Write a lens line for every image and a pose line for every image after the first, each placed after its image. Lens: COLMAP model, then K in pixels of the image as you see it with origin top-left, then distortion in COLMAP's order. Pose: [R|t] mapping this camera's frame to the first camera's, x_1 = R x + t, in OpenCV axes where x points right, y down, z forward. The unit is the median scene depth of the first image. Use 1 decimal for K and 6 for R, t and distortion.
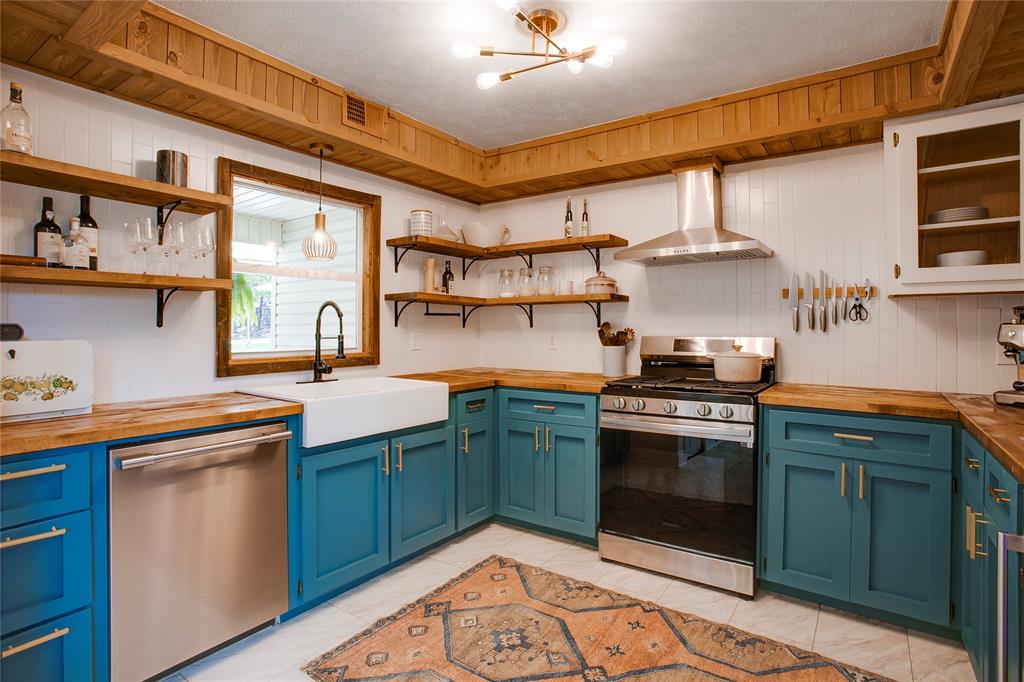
lens RADIAL K [[491.7, 0, 512.1], [0, 491.7, 333.8], [0, 0, 1]] dist [-0.069921, 0.028802]
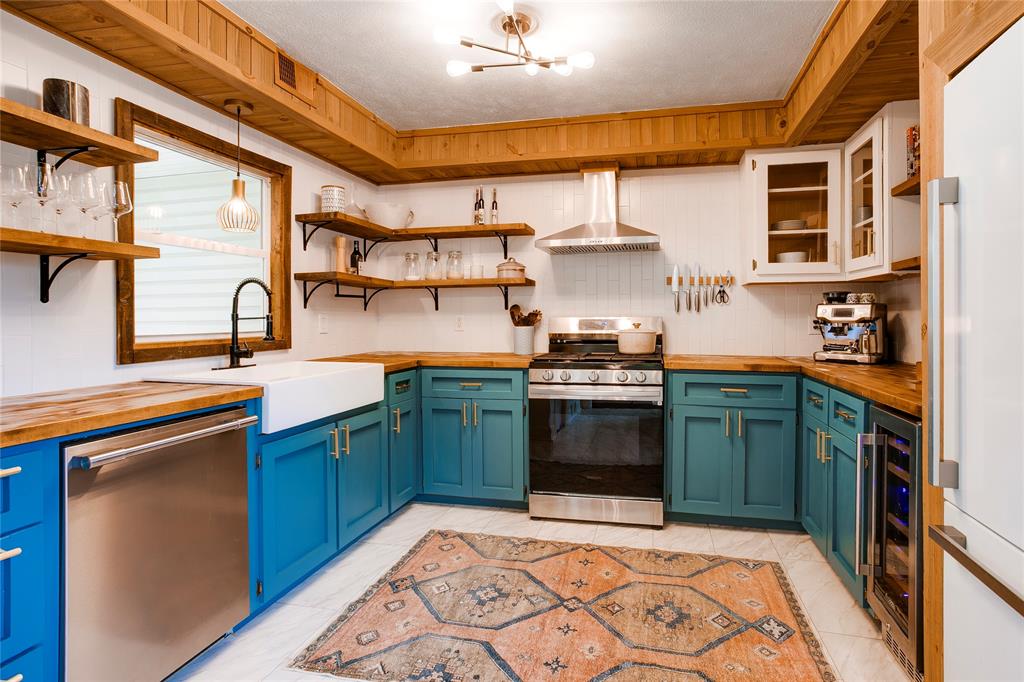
lens RADIAL K [[506.4, 0, 505.9], [0, 506.4, 334.2], [0, 0, 1]] dist [-0.056355, 0.030475]
pose [[0.932190, -0.013240, 0.361726, -0.299567], [0.007559, 0.999825, 0.017115, 0.028155], [-0.361890, -0.013220, 0.932127, -0.044296]]
